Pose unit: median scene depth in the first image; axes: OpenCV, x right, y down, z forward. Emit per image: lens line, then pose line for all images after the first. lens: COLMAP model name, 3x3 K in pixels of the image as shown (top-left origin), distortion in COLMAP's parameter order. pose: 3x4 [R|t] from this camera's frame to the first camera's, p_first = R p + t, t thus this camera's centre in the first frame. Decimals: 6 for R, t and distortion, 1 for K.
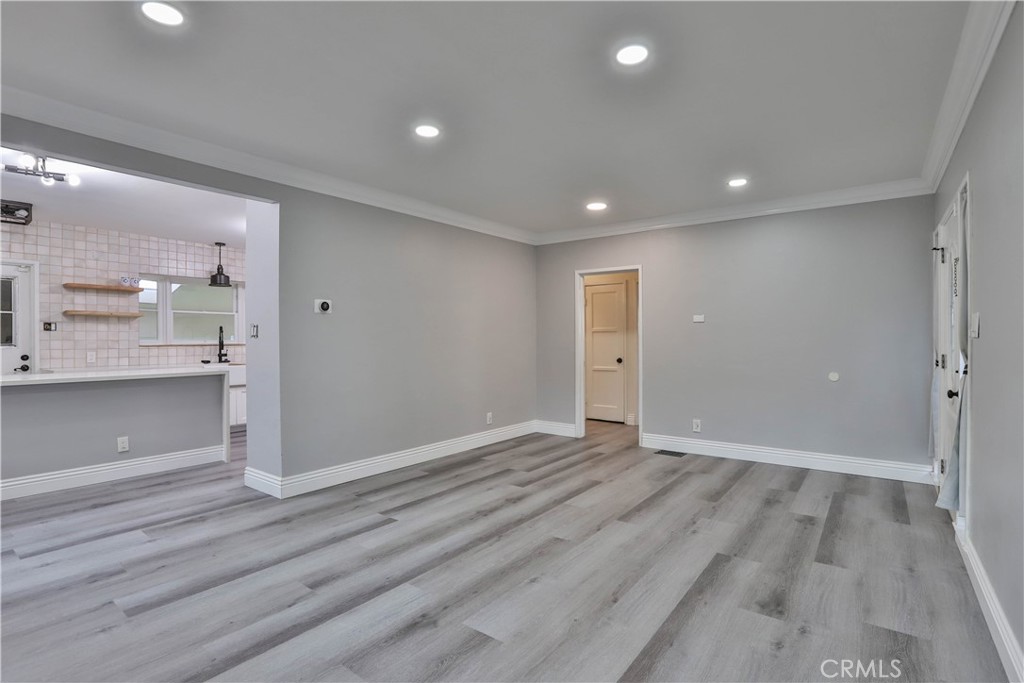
lens RADIAL K [[493.0, 0, 512.0], [0, 493.0, 341.5], [0, 0, 1]] dist [-0.052204, 0.019494]
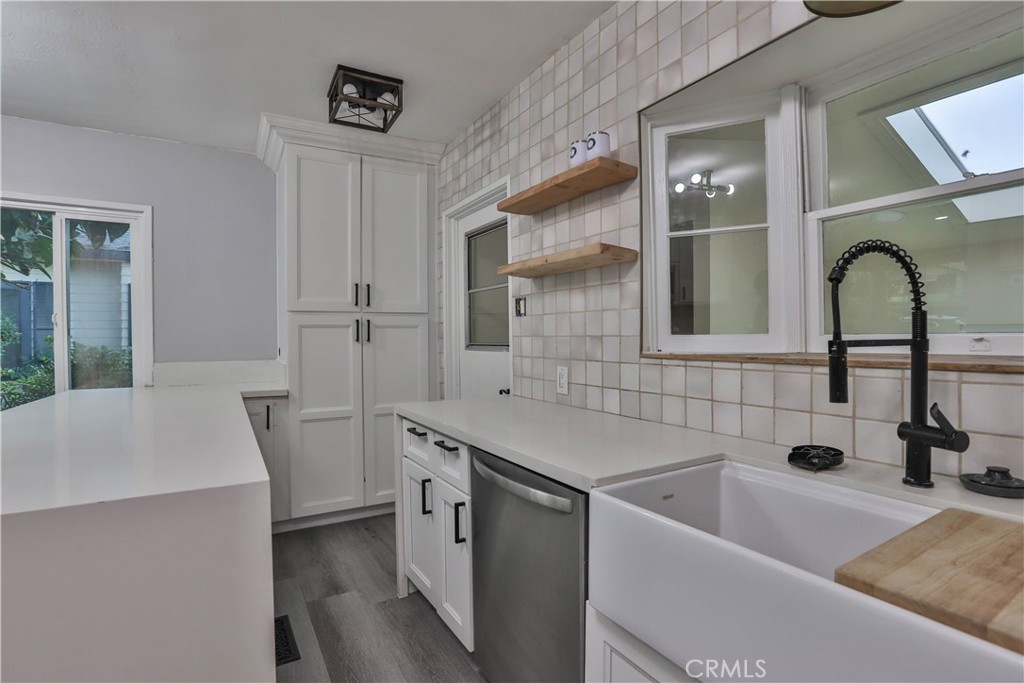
lens RADIAL K [[493.0, 0, 512.0], [0, 493.0, 341.5], [0, 0, 1]] dist [-0.052204, 0.019494]
pose [[-0.373231, 0.010690, -0.927677, -0.530712], [0.001827, 0.999940, 0.010787, -0.002747], [0.927737, 0.002331, -0.373228, 1.195437]]
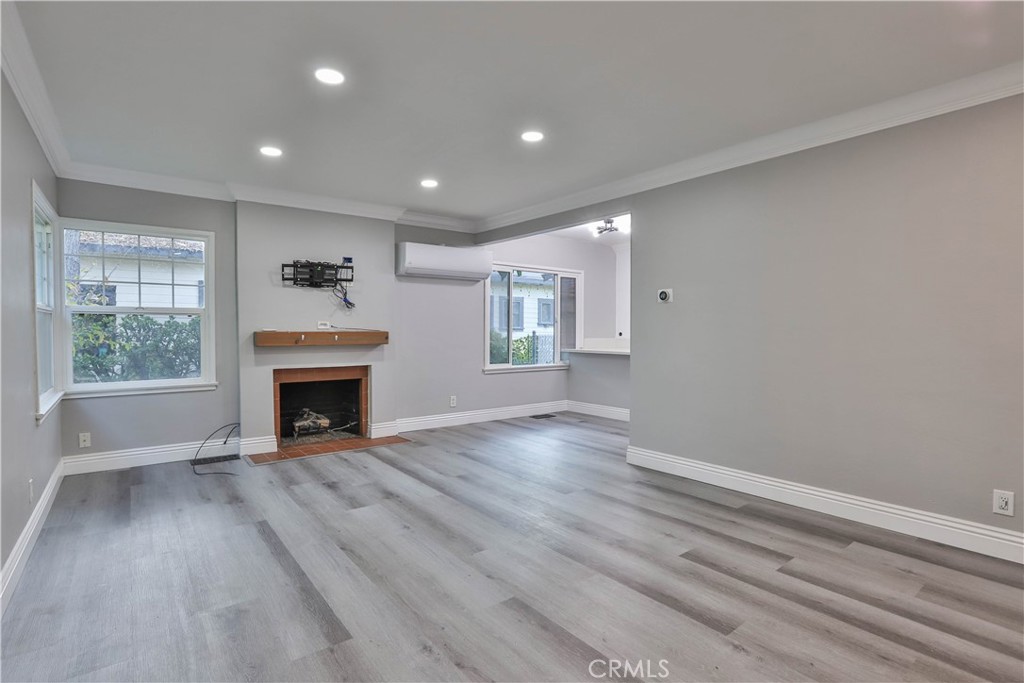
lens RADIAL K [[519.2, 0, 529.2], [0, 519.2, 341.3], [0, 0, 1]] dist [-0.054451, 0.023555]
pose [[-0.256092, 0.024169, -0.966350, 0.566658], [-0.002655, 0.999666, 0.025706, -0.002760], [0.966649, 0.009149, -0.255942, 0.770008]]
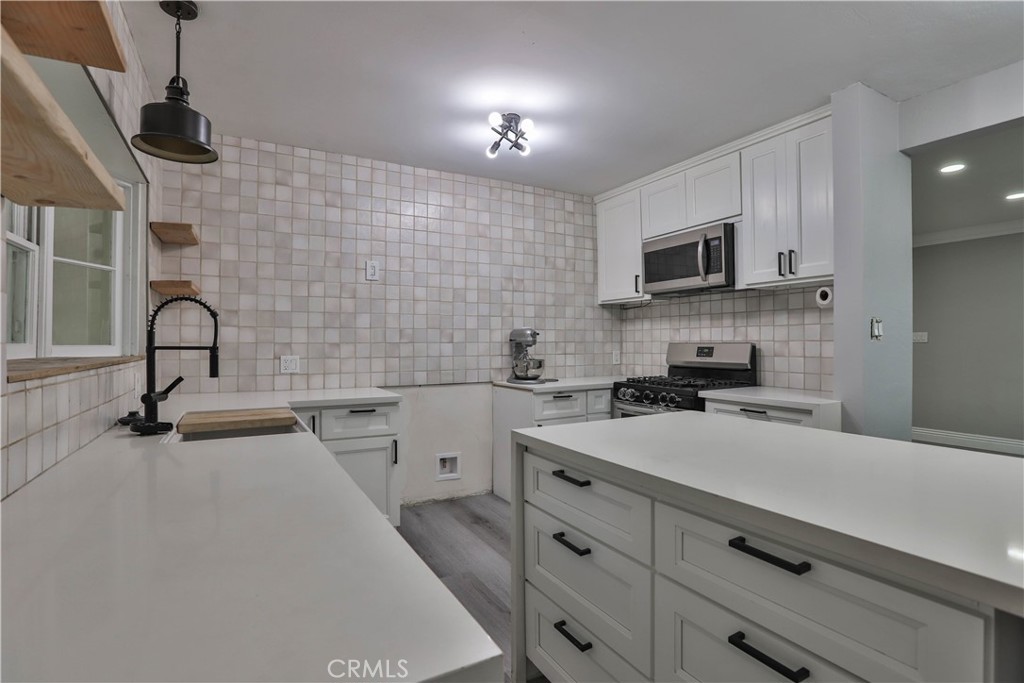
lens RADIAL K [[493.0, 0, 512.0], [0, 493.0, 341.5], [0, 0, 1]] dist [-0.052204, 0.019494]
pose [[0.403652, 0.006464, 0.914890, -0.979034], [0.001691, 0.999968, -0.007812, -0.002020], [-0.914911, 0.004700, 0.403628, 0.891007]]
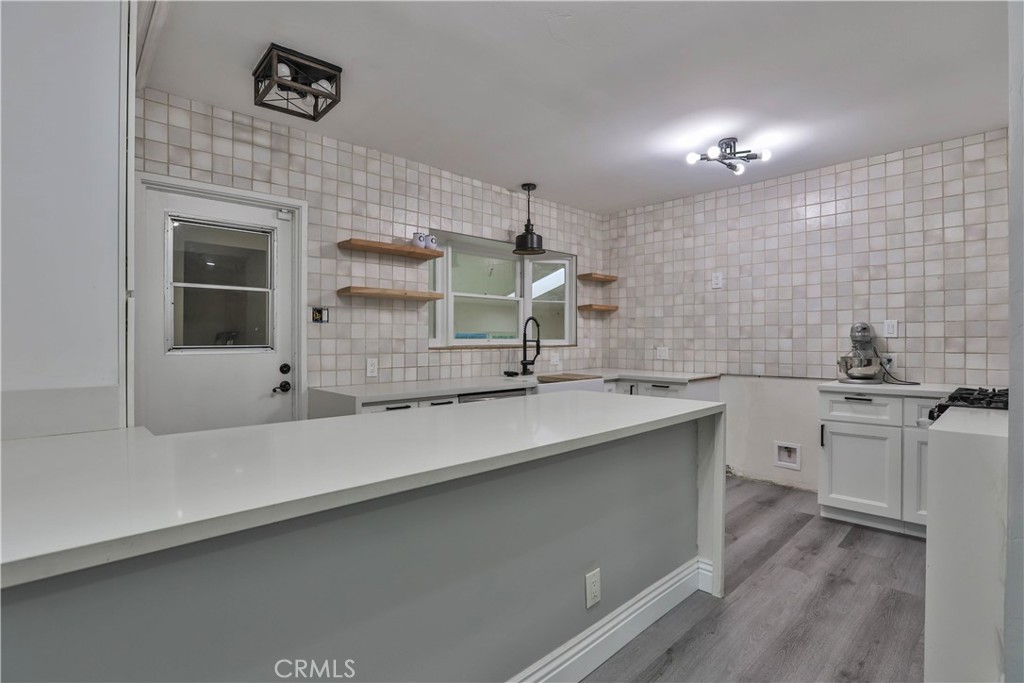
lens RADIAL K [[493.0, 0, 512.0], [0, 493.0, 341.5], [0, 0, 1]] dist [-0.052204, 0.019494]
pose [[0.987698, 0.003970, -0.156324, -0.659171], [-0.003478, 0.999988, 0.003419, -0.001971], [0.156335, -0.002833, 0.987700, 0.459192]]
